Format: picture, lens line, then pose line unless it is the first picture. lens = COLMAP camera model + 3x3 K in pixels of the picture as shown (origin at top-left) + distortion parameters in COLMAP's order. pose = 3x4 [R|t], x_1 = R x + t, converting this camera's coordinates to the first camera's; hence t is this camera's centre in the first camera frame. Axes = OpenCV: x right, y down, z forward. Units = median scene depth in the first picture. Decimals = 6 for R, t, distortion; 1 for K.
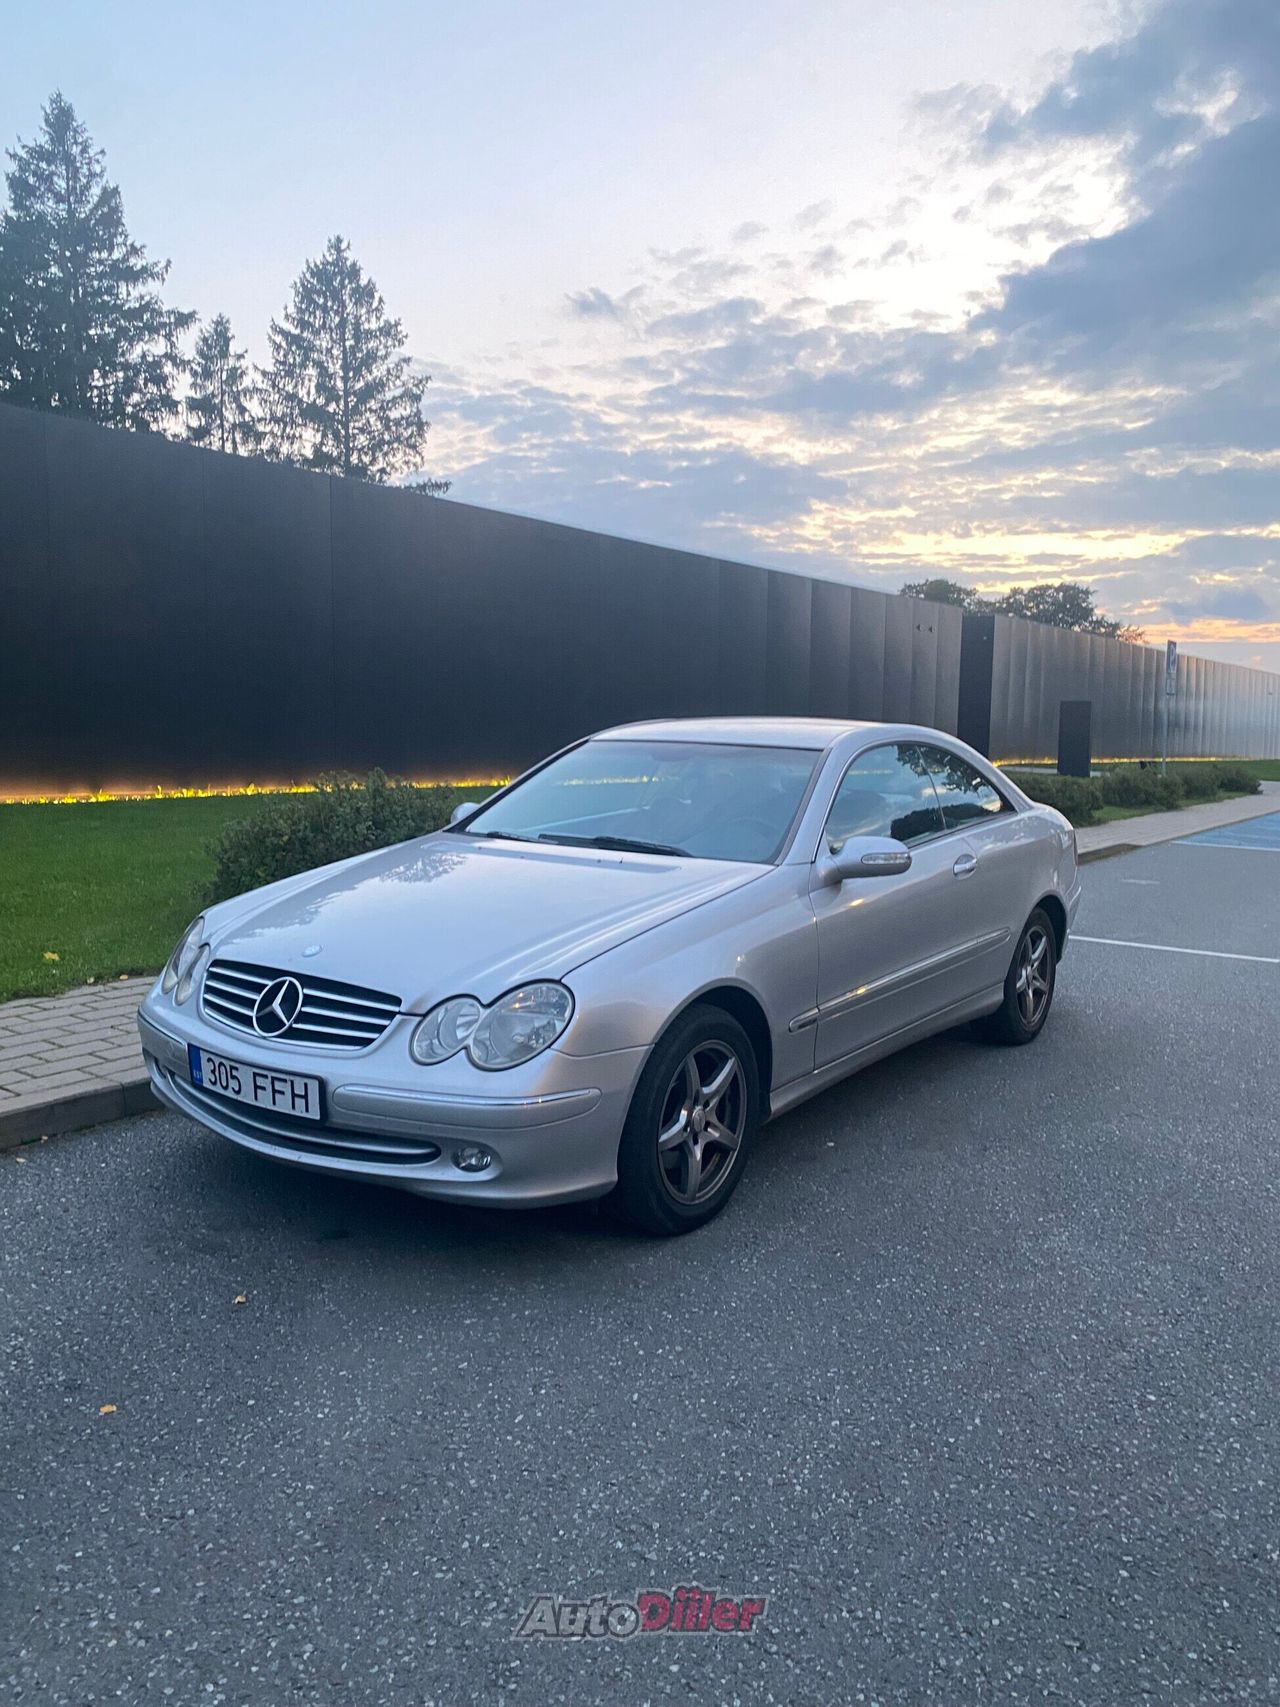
lens RADIAL K [[1266.6, 0, 579.7], [0, 1266.6, 851.8], [0, 0, 1]] dist [0.071607, -0.082691]
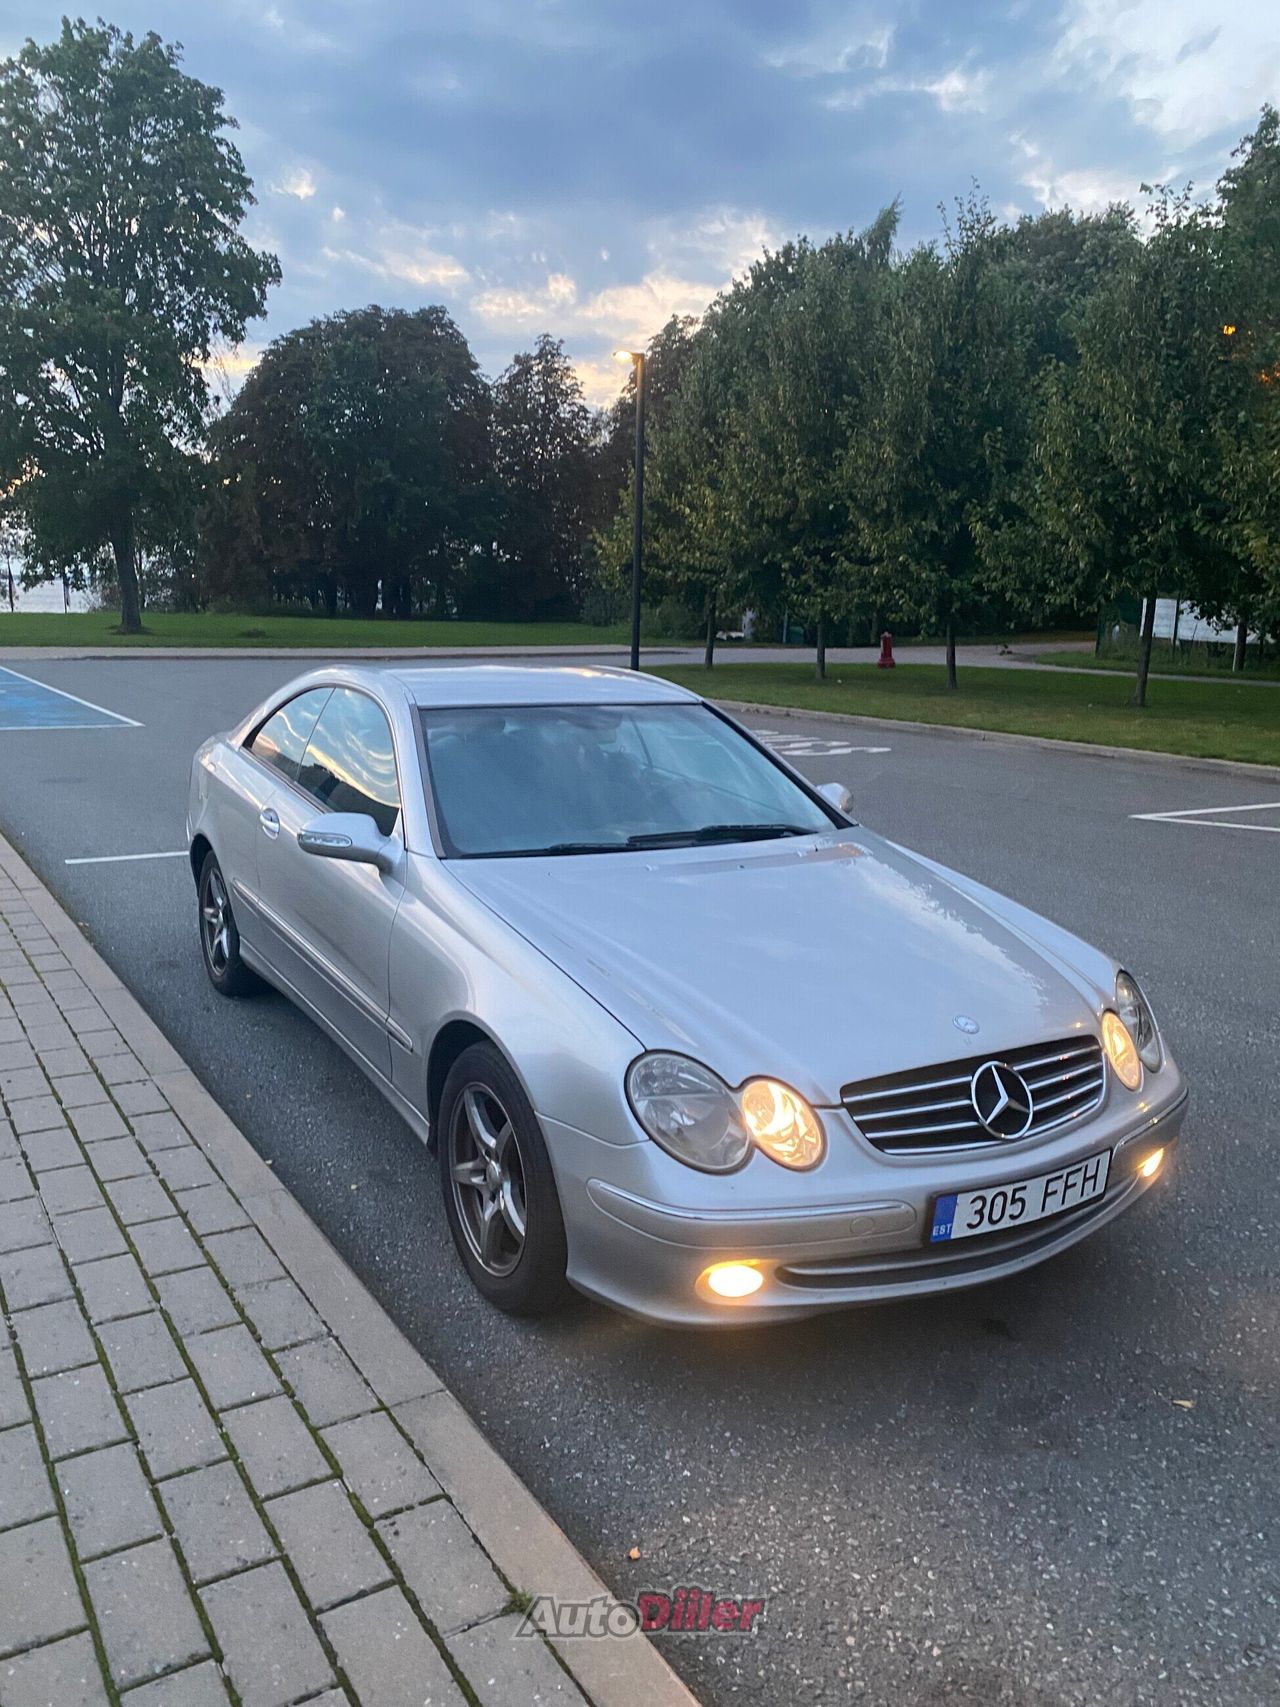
lens RADIAL K [[1266.6, 0, 579.7], [0, 1266.6, 851.8], [0, 0, 1]] dist [0.071607, -0.082691]
pose [[0.406245, -0.188695, 0.894069, -1.088330], [0.092961, 0.981904, 0.164993, -0.202301], [-0.909023, 0.016086, 0.416435, 0.933025]]
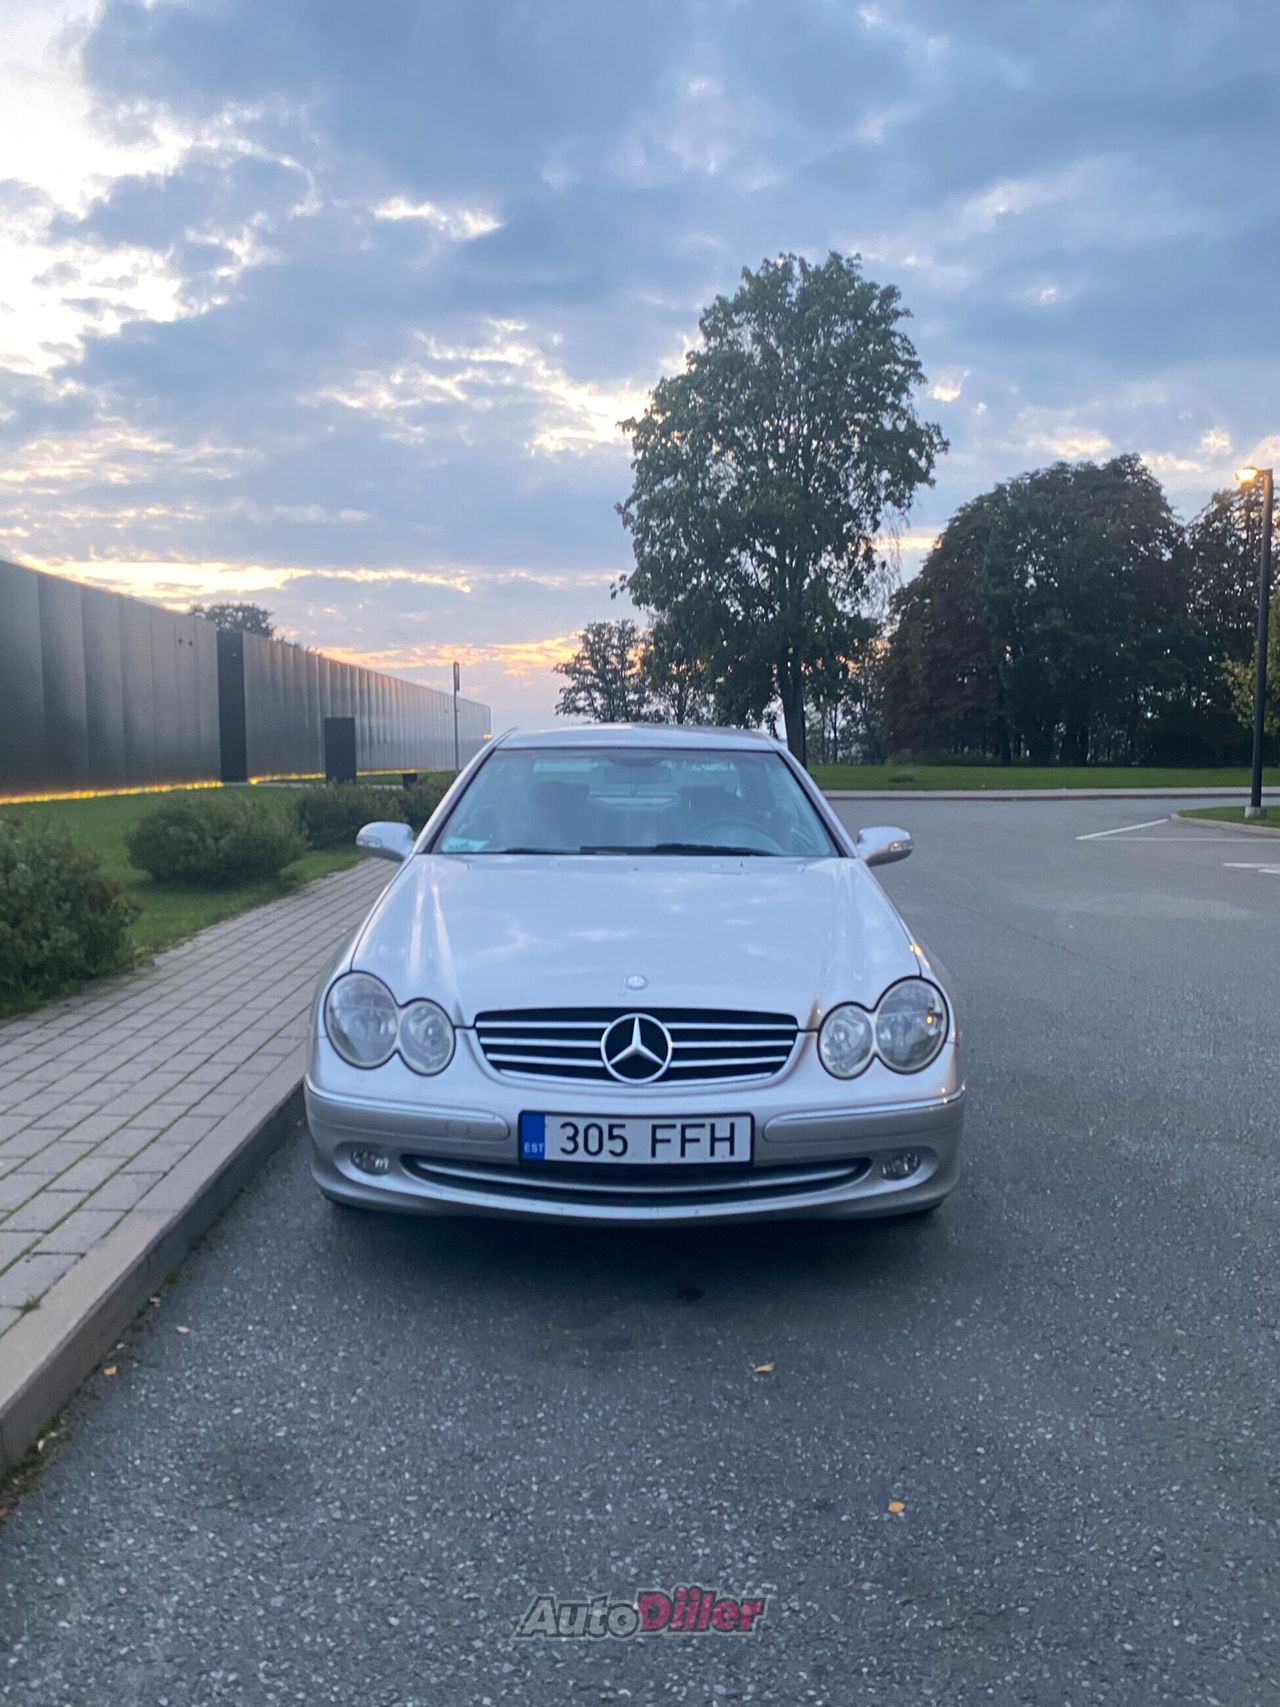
lens RADIAL K [[1266.6, 0, 579.7], [0, 1266.6, 851.8], [0, 0, 1]] dist [0.071607, -0.082691]
pose [[0.806673, -0.060601, 0.587882, -0.801587], [0.074536, 0.997218, 0.000521, -0.017630], [-0.586278, 0.043398, 0.808946, 0.320383]]
